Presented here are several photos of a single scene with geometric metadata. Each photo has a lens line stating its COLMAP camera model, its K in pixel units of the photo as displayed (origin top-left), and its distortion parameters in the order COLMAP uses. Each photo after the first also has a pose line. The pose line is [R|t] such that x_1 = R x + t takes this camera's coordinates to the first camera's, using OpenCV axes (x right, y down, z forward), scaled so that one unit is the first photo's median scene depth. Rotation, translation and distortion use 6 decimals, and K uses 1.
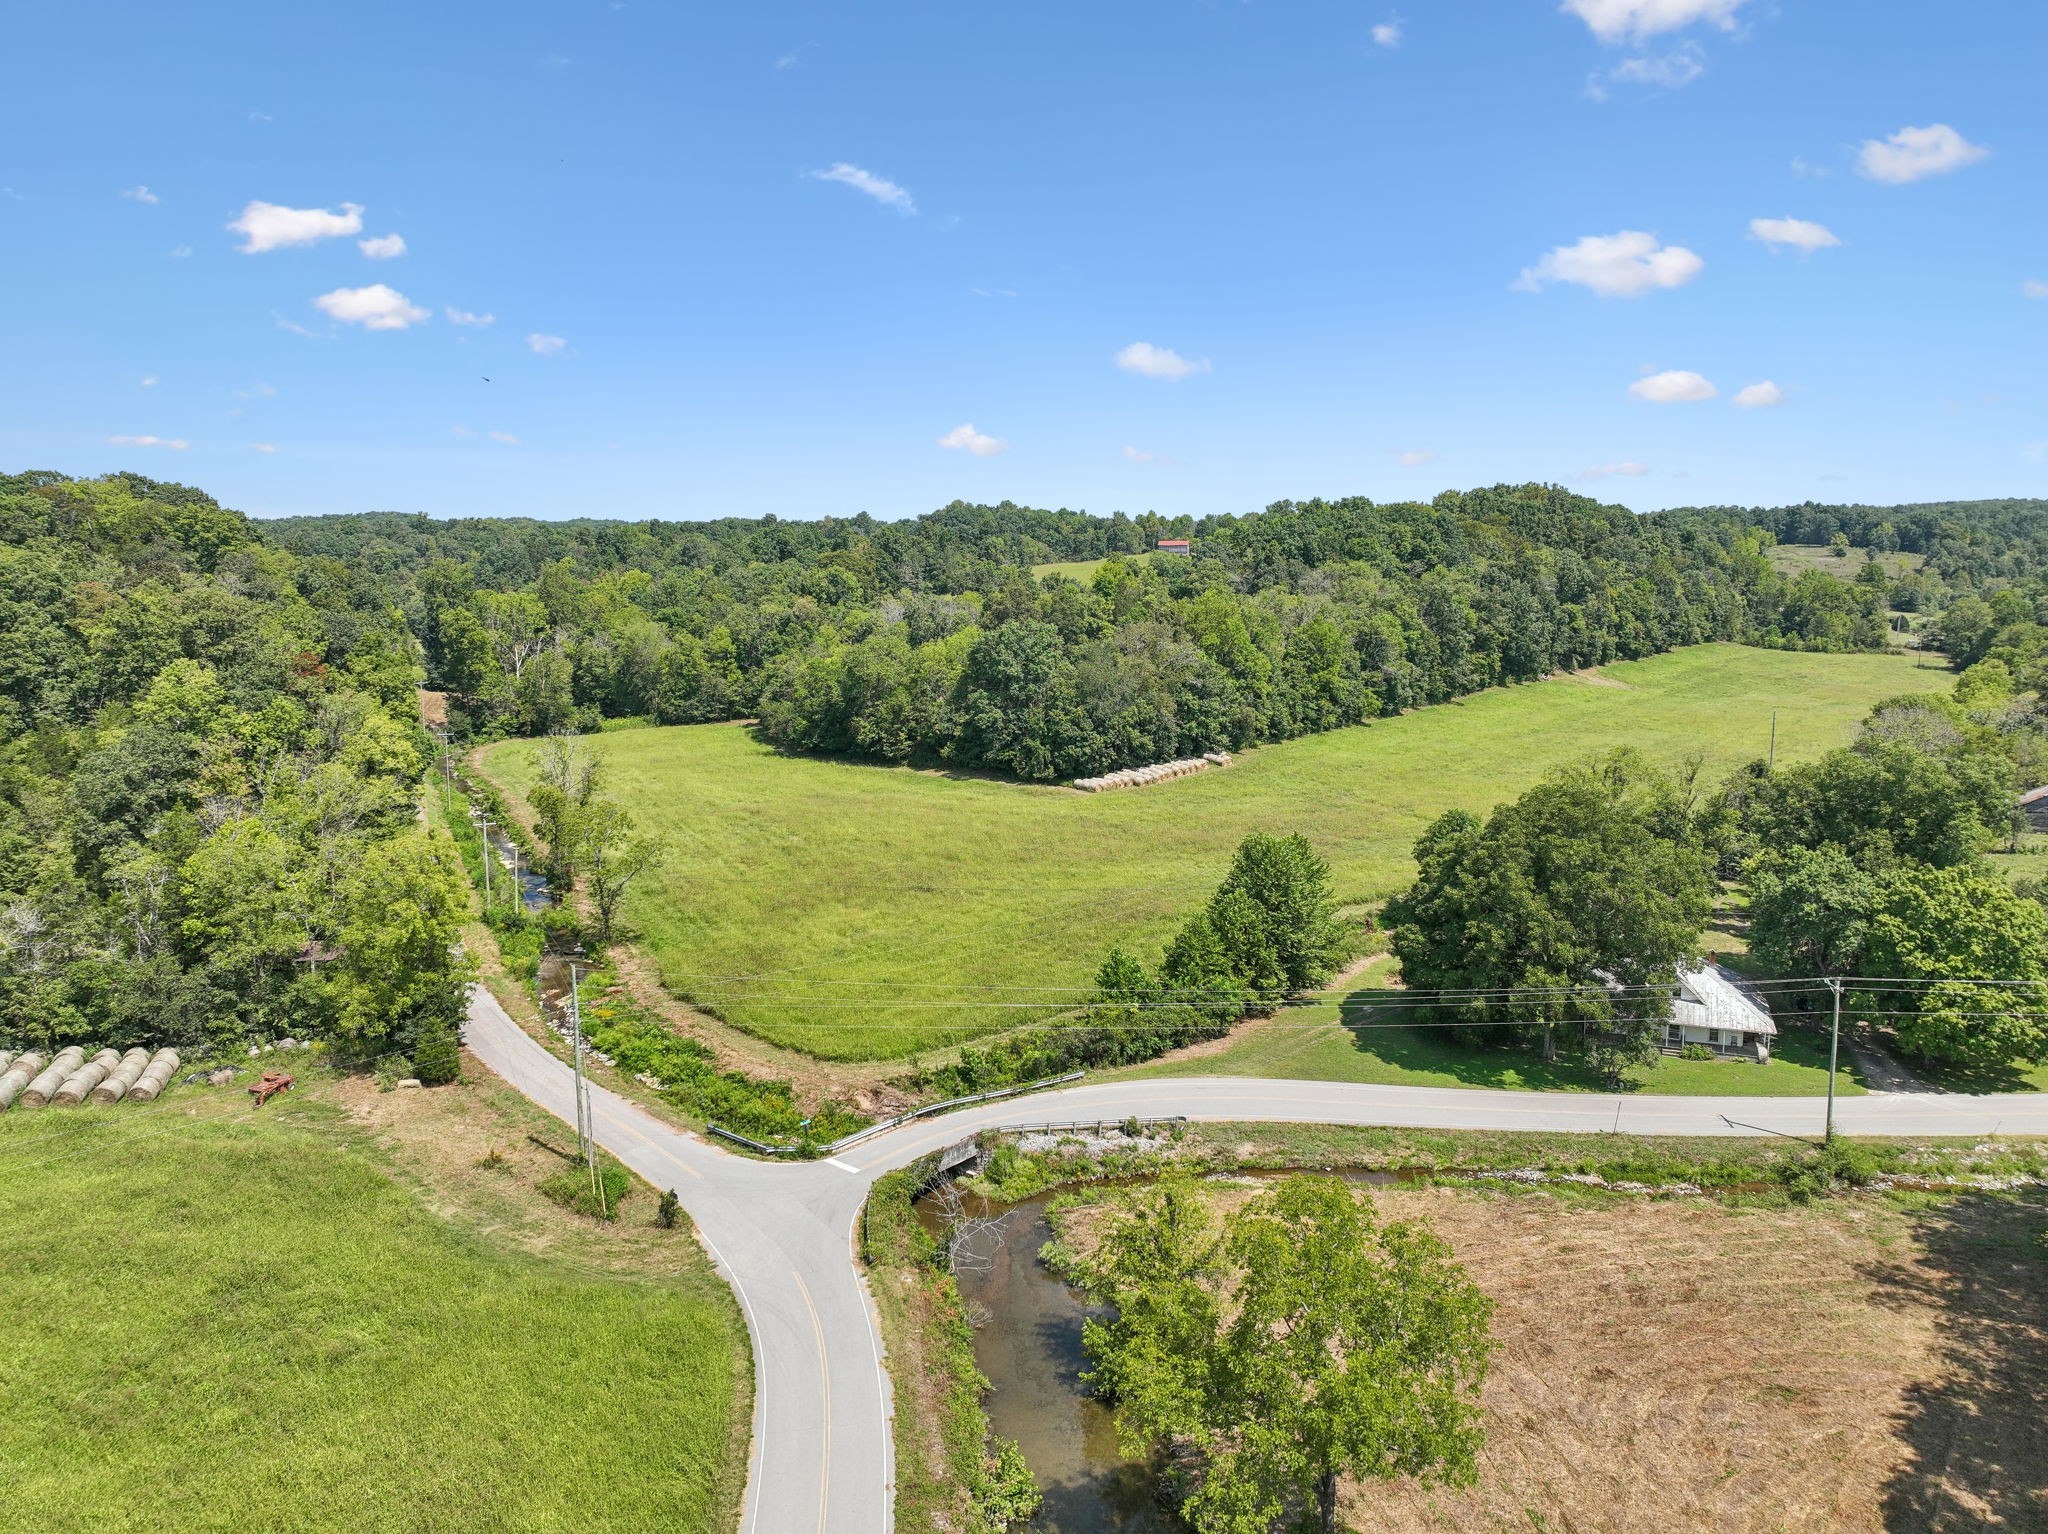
lens RADIAL K [[1441.4, 0, 1035.0], [0, 1441.4, 760.1], [0, 0, 1]] dist [0.006650, 0.000180]
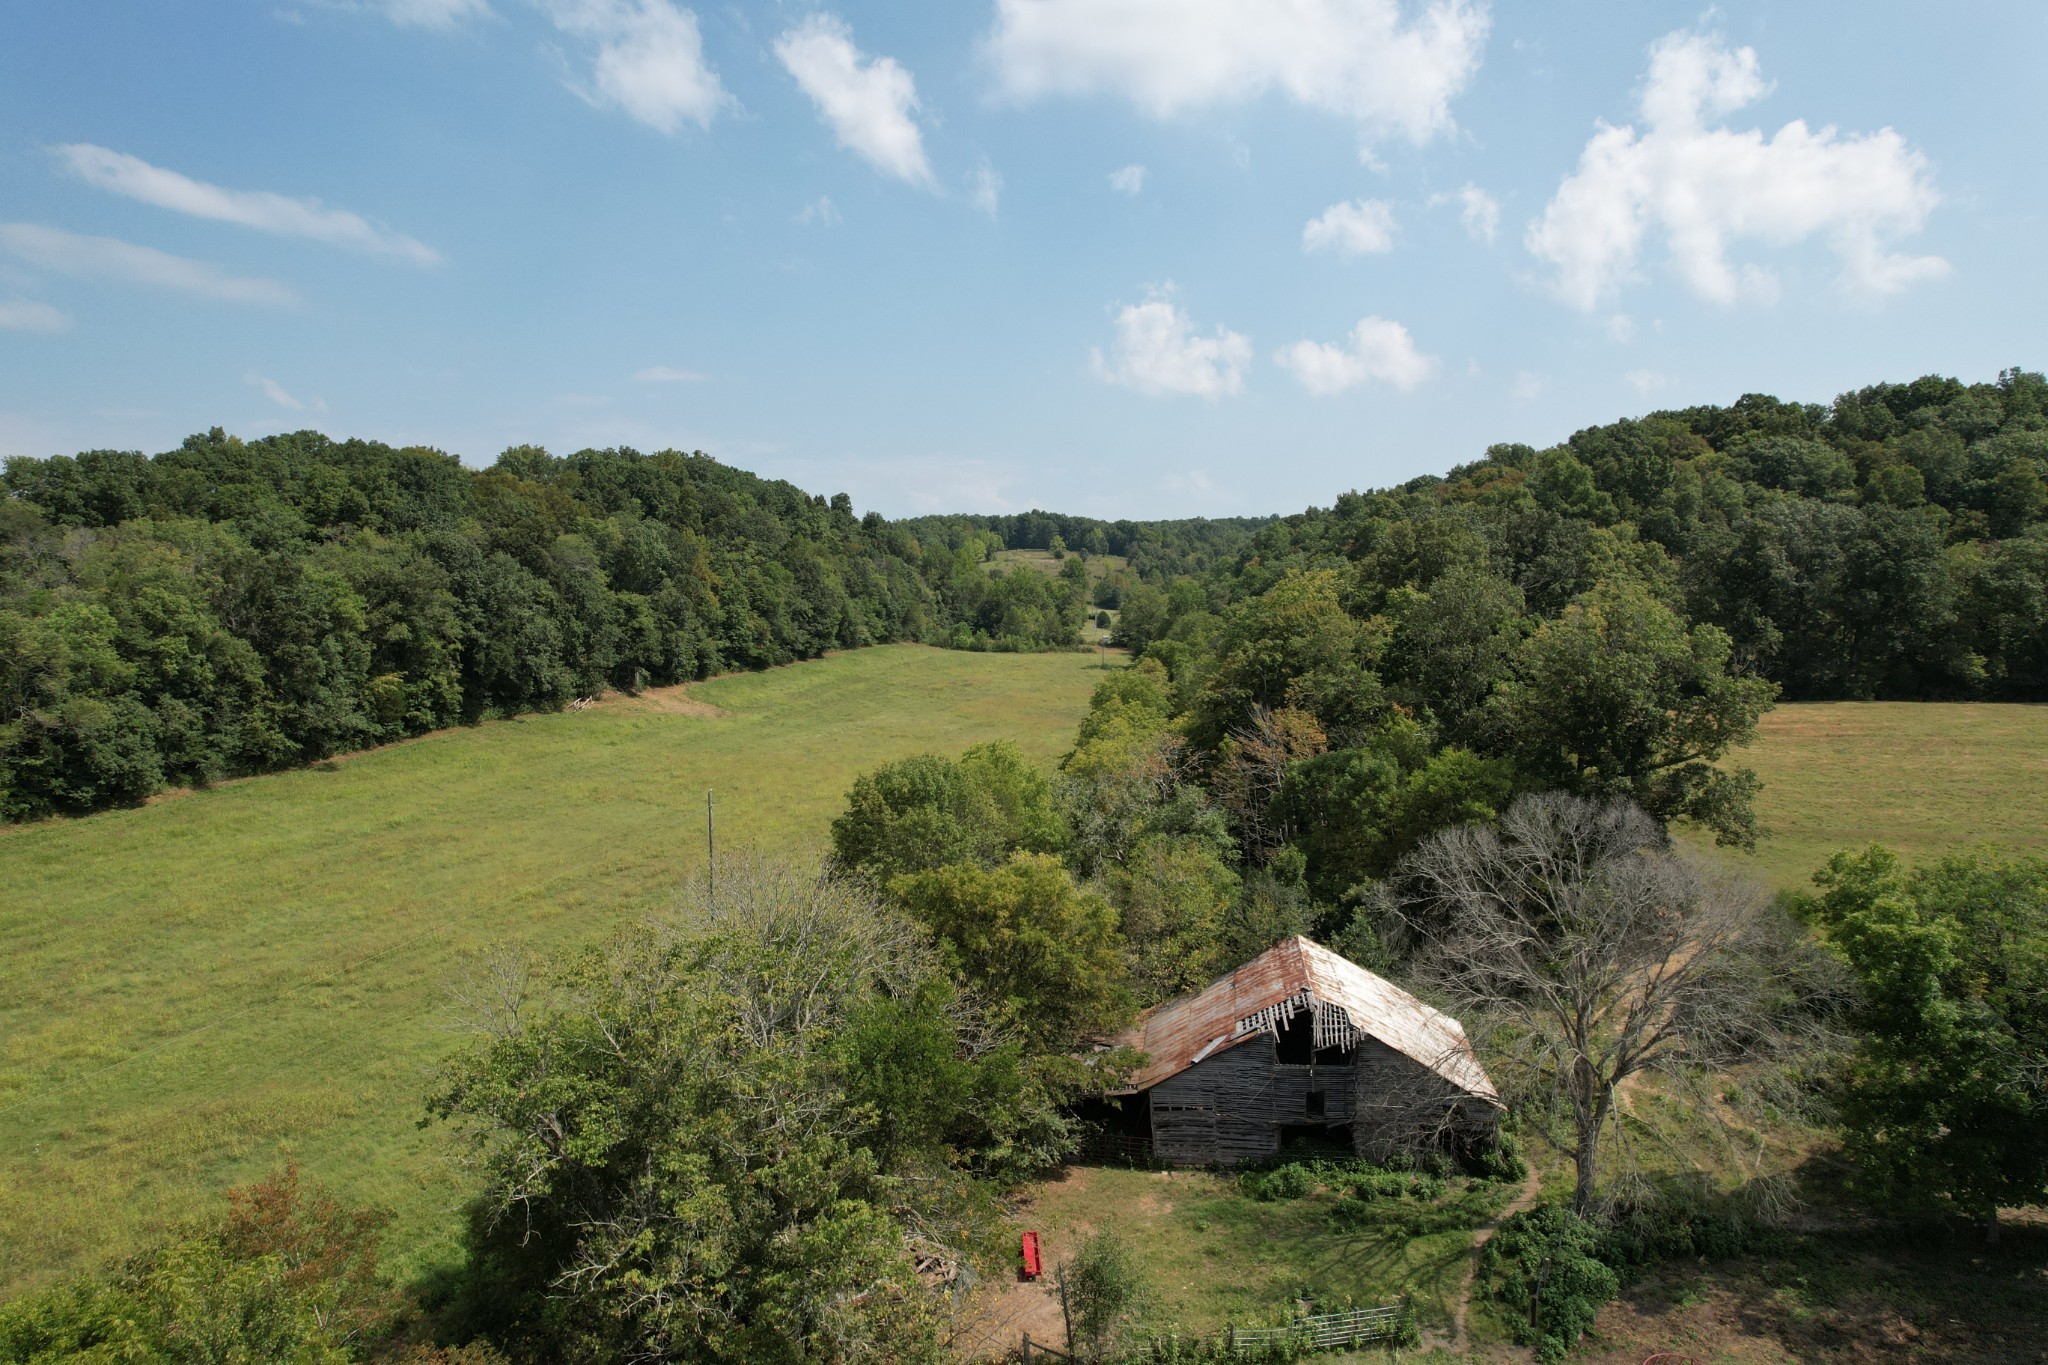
lens RADIAL K [[1305.4, 0, 1026.5], [0, 1305.4, 698.6], [0, 0, 1]] dist [-0.086641, 0.079885]
pose [[0.899260, -0.043673, 0.435229, 0.206269], [0.063429, 0.997506, -0.030960, -0.021289], [-0.432792, 0.055447, 0.899787, 0.284472]]
